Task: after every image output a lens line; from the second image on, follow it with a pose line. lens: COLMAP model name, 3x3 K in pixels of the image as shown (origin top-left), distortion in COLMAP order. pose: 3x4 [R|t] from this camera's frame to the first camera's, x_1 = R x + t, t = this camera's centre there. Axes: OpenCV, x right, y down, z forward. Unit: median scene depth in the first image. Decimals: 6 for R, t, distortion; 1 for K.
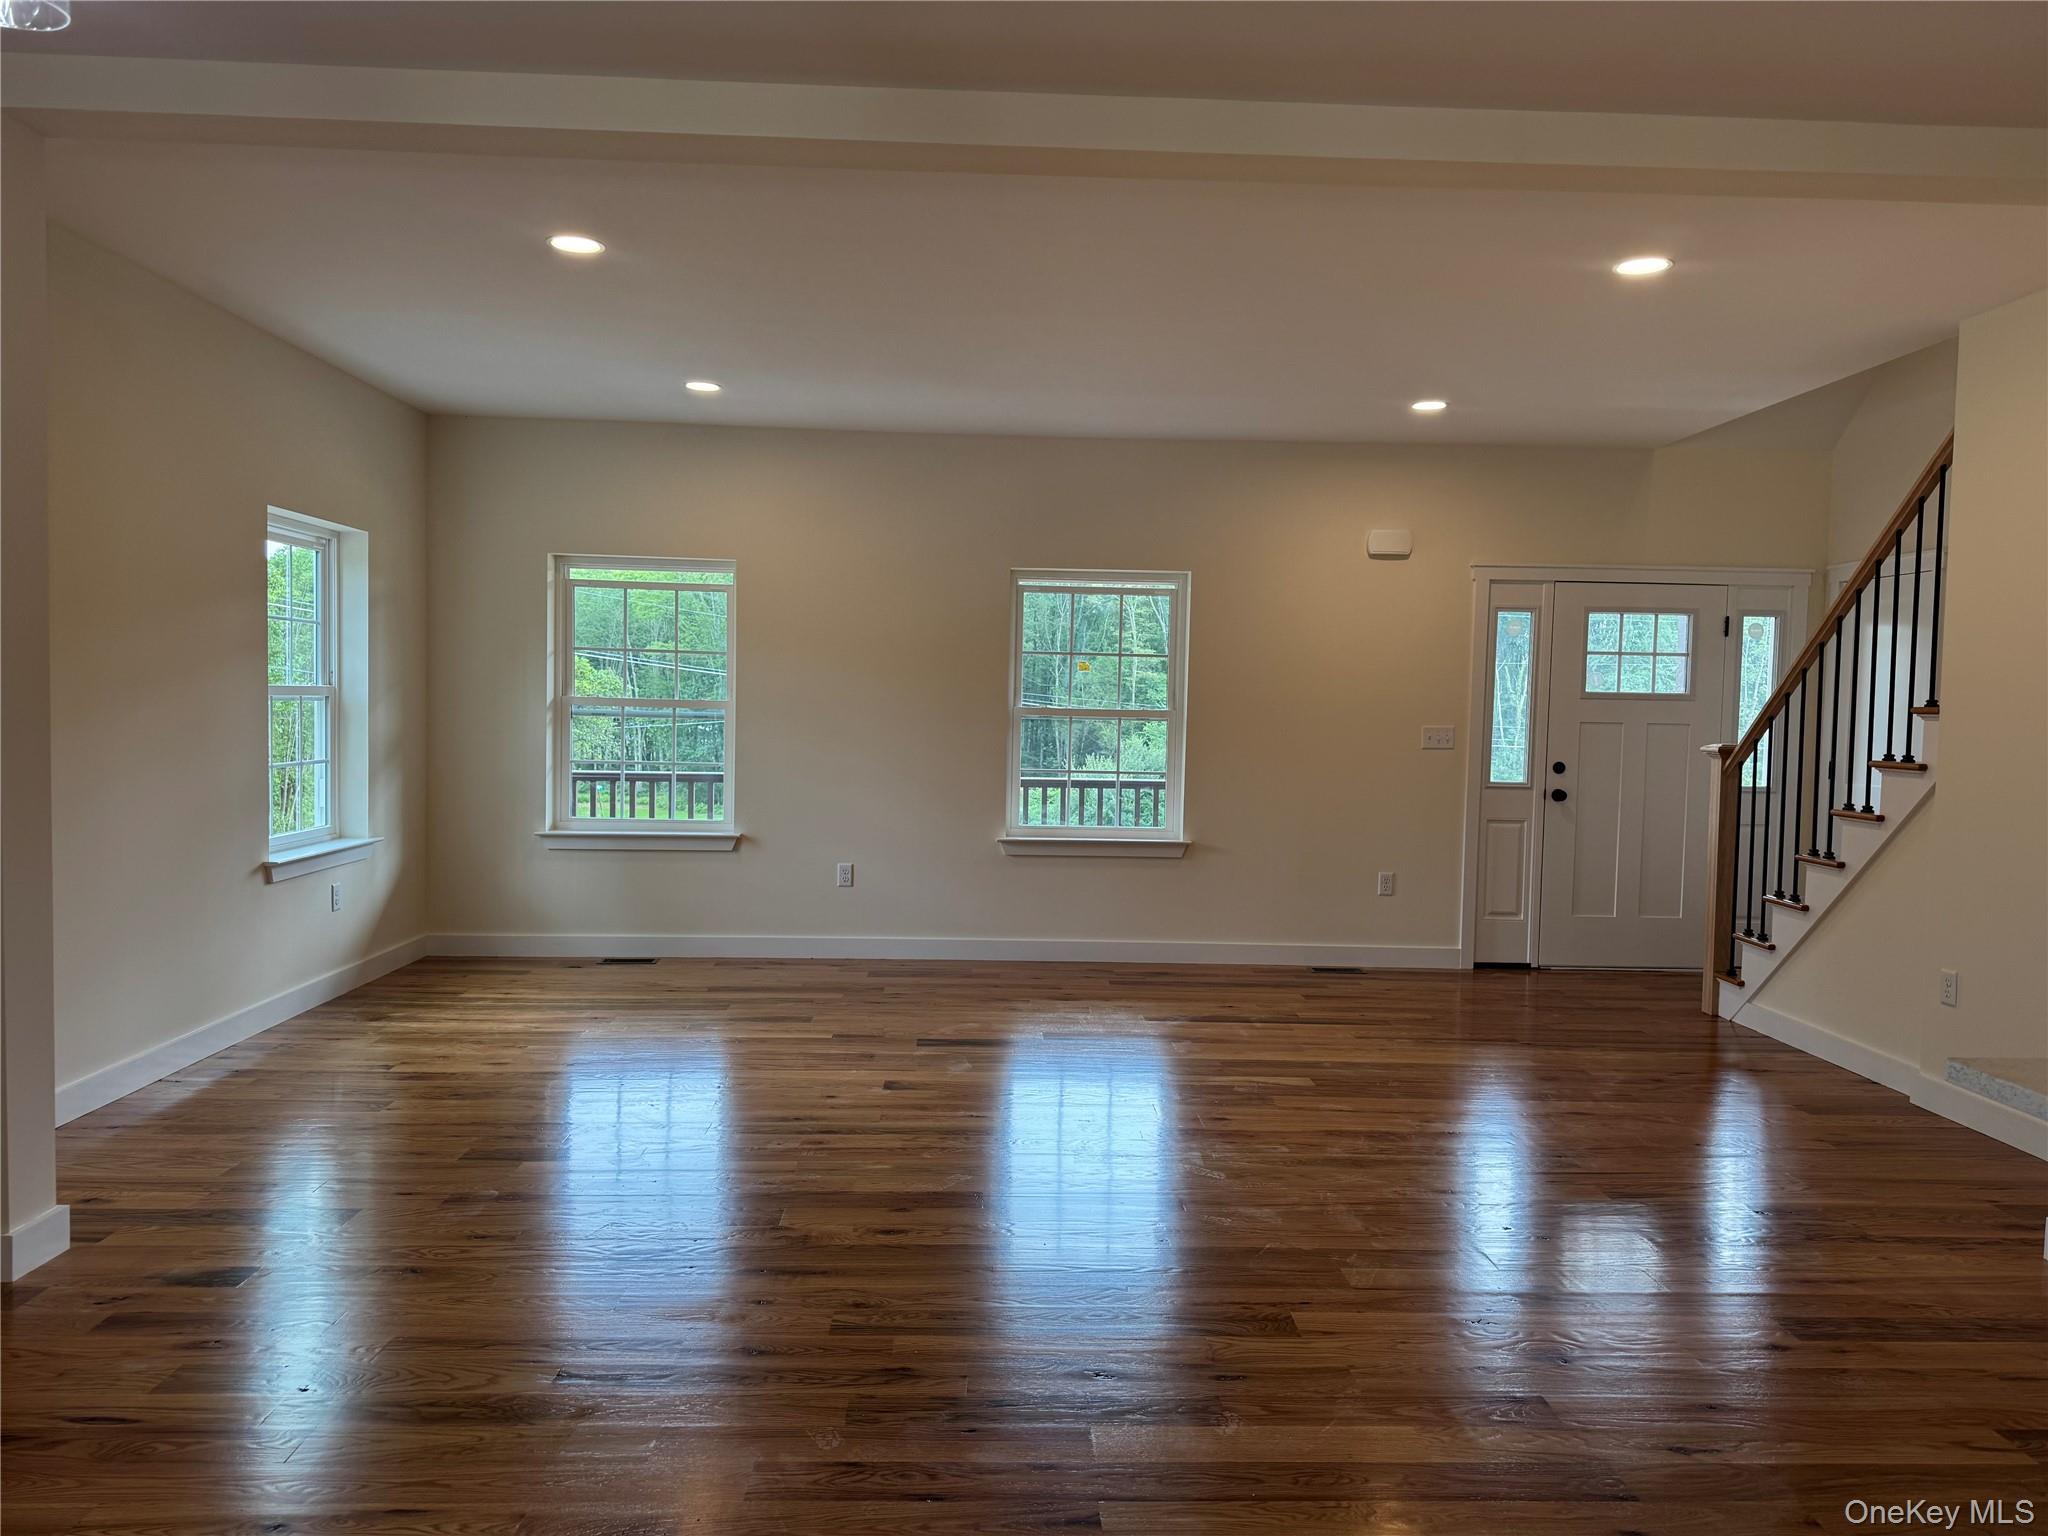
lens RADIAL K [[1415.6, 0, 1024.0], [0, 1415.6, 768.0], [0, 0, 1]] dist [0.075220, -0.117263]
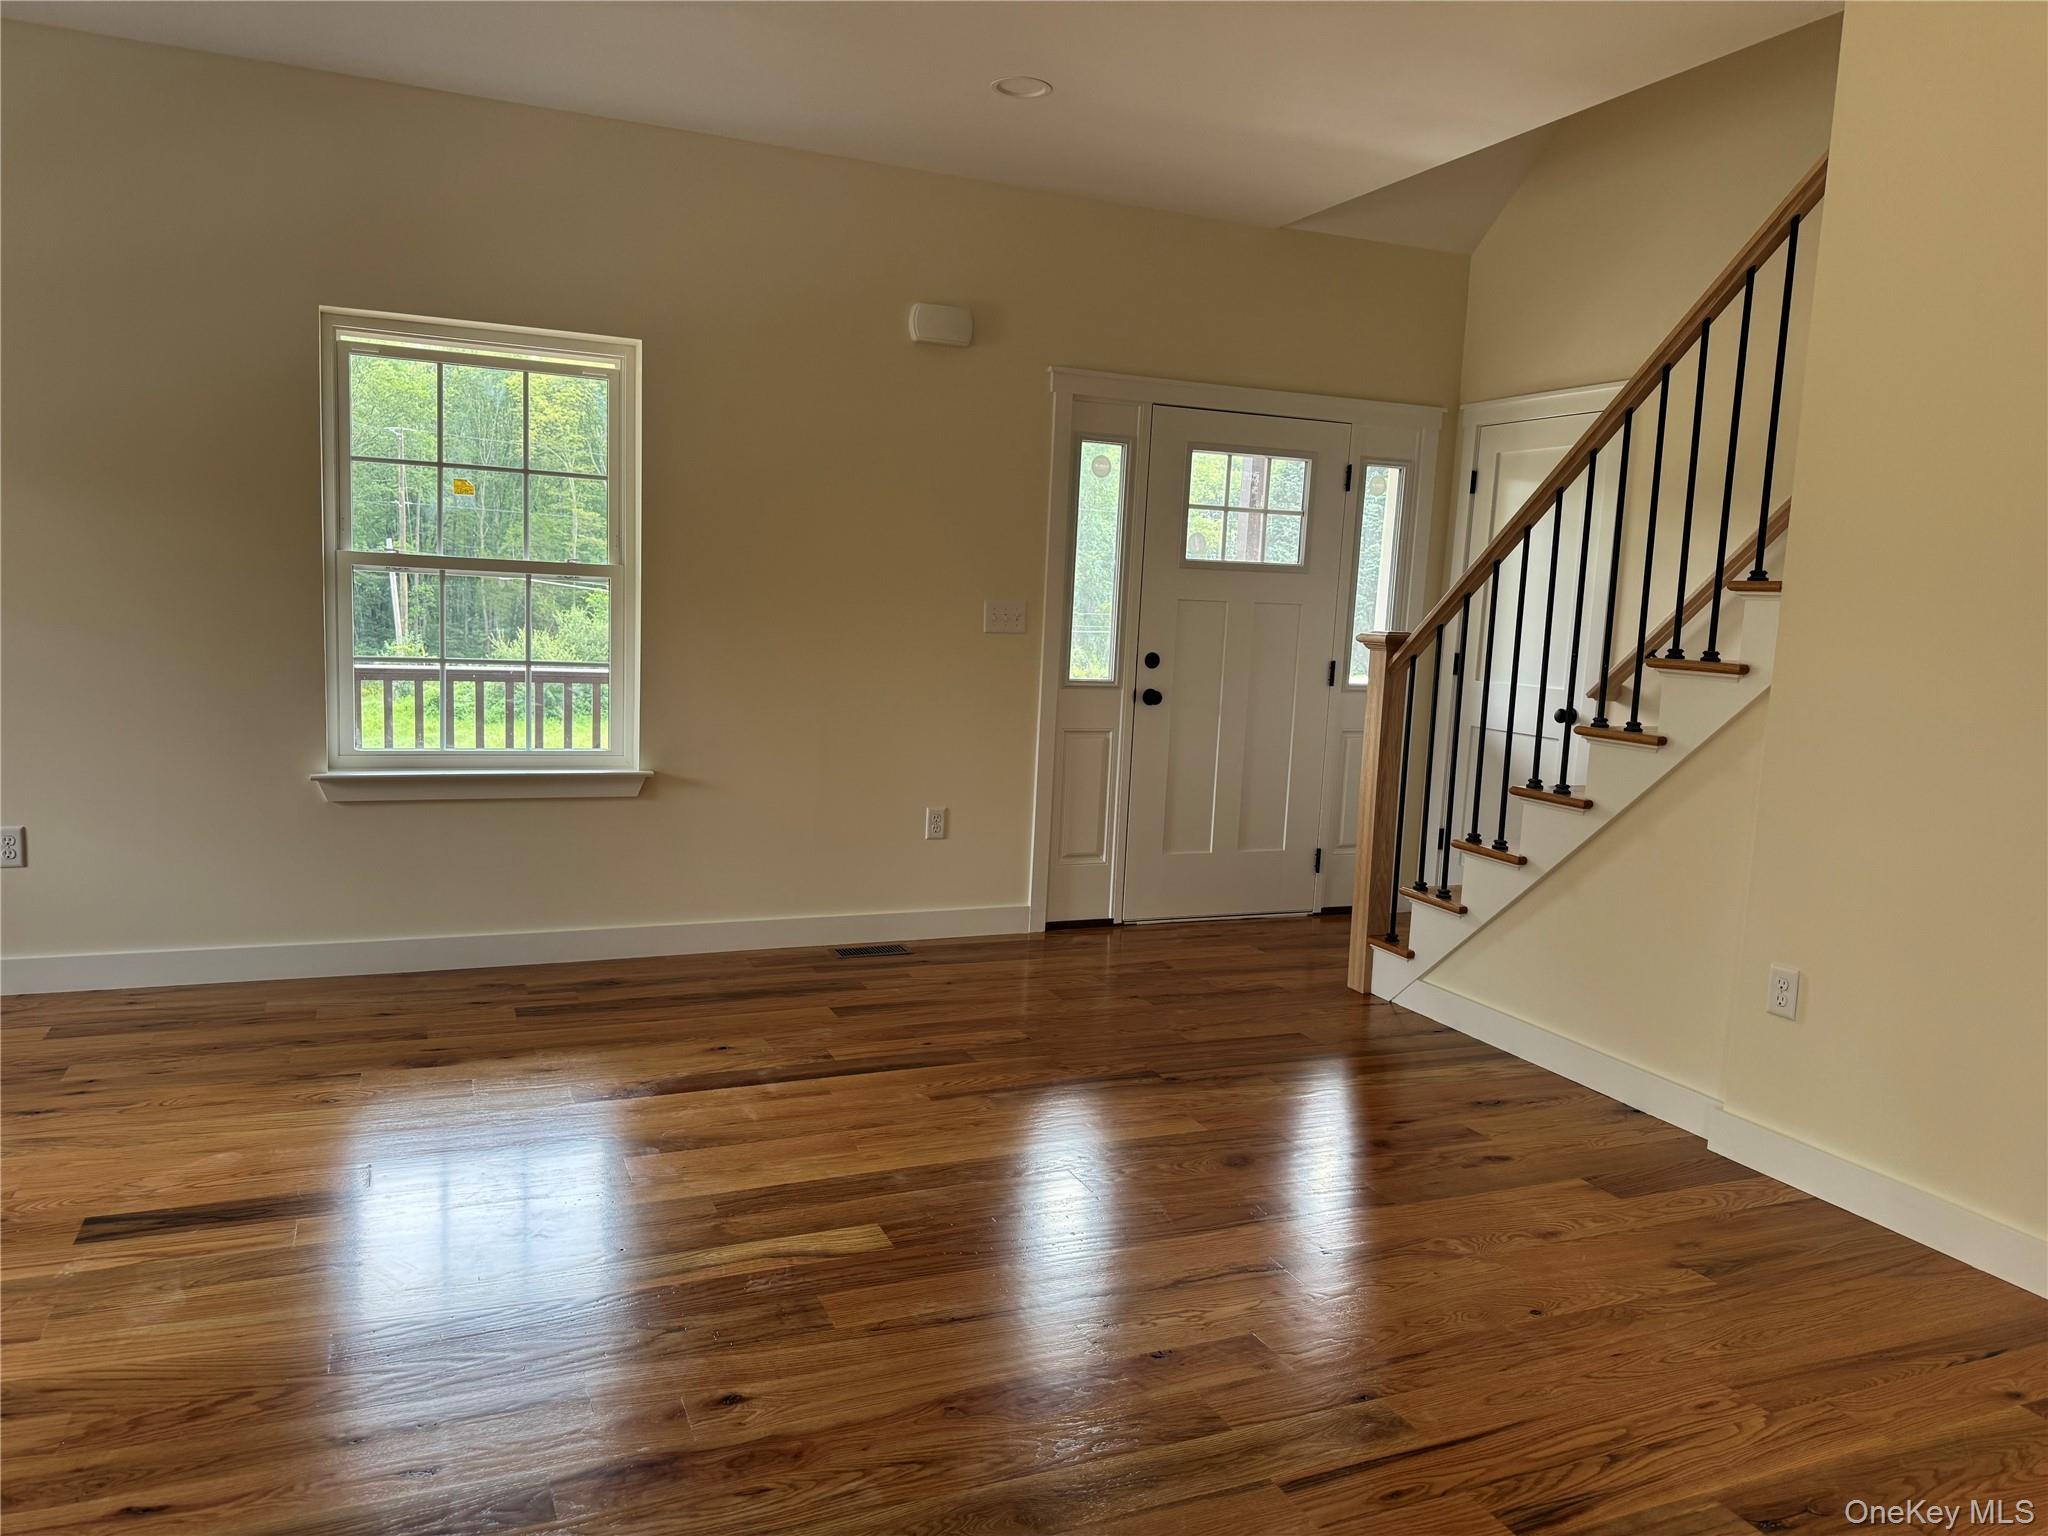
lens RADIAL K [[1438.6, 0, 1024.0], [0, 1438.6, 768.0], [0, 0, 1]] dist [0.126084, -0.166979]
pose [[0.930782, -0.025016, 0.364718, 0.039639], [-0.006214, 0.996429, 0.084203, -0.008119], [-0.365522, -0.080641, 0.927303, 0.370119]]
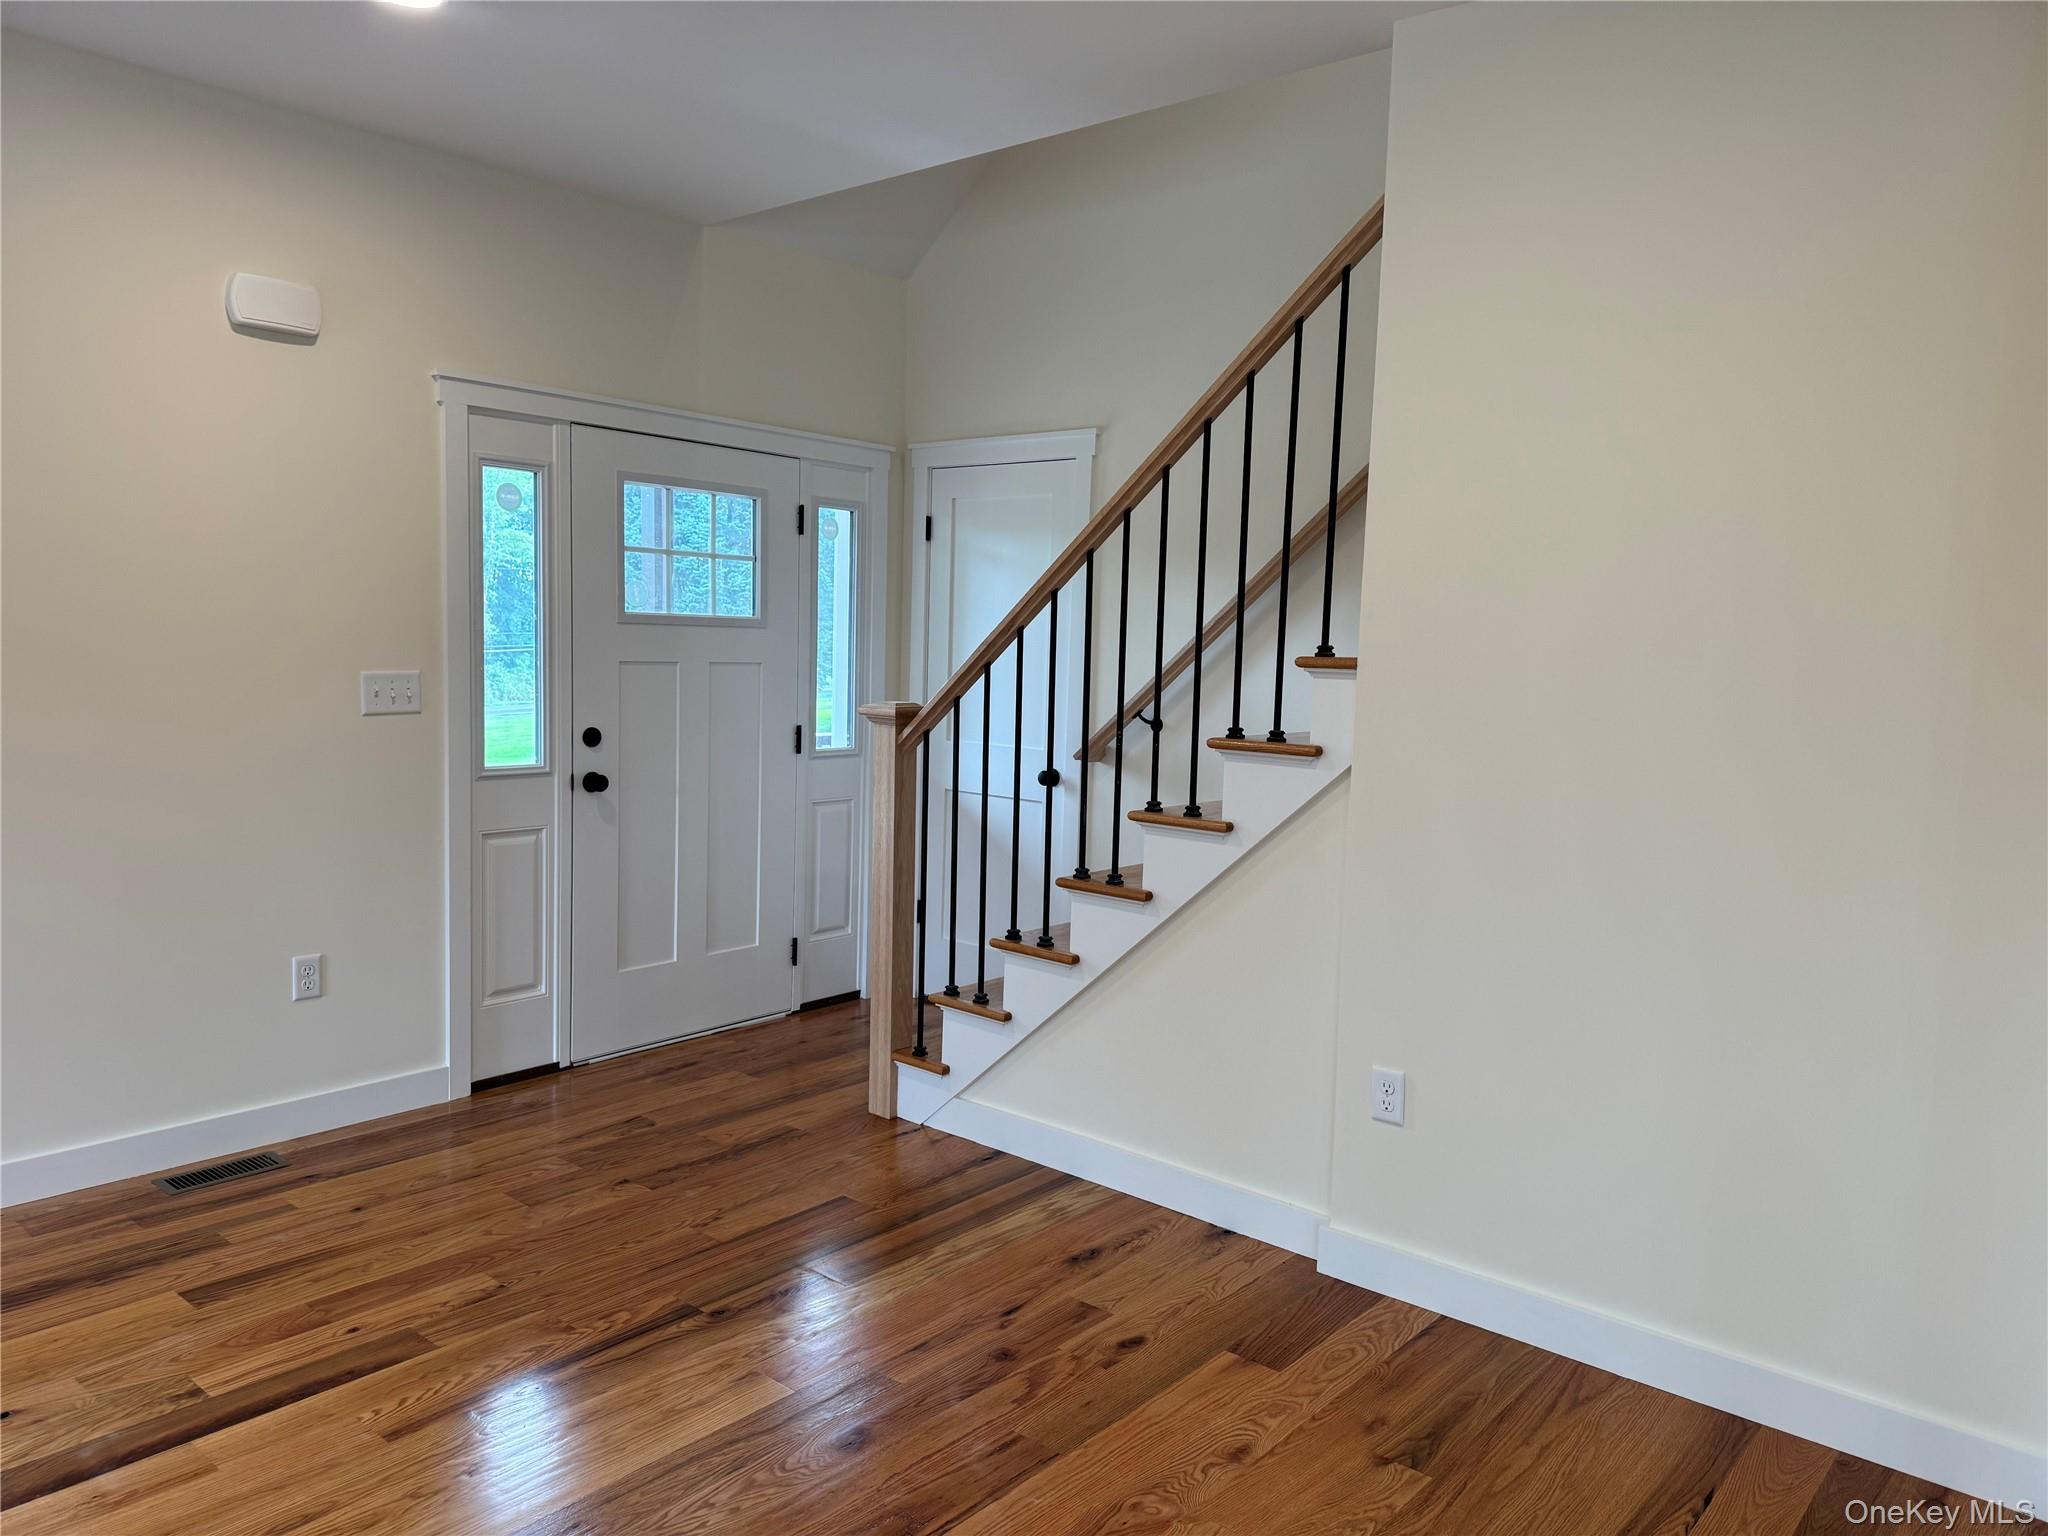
lens RADIAL K [[1438.6, 0, 1024.0], [0, 1438.6, 768.0], [0, 0, 1]] dist [0.126084, -0.166979]
pose [[0.674316, -0.070327, 0.735086, 0.048559], [0.020941, 0.996875, 0.076163, -0.035466], [-0.738146, -0.035965, 0.673682, 0.518914]]
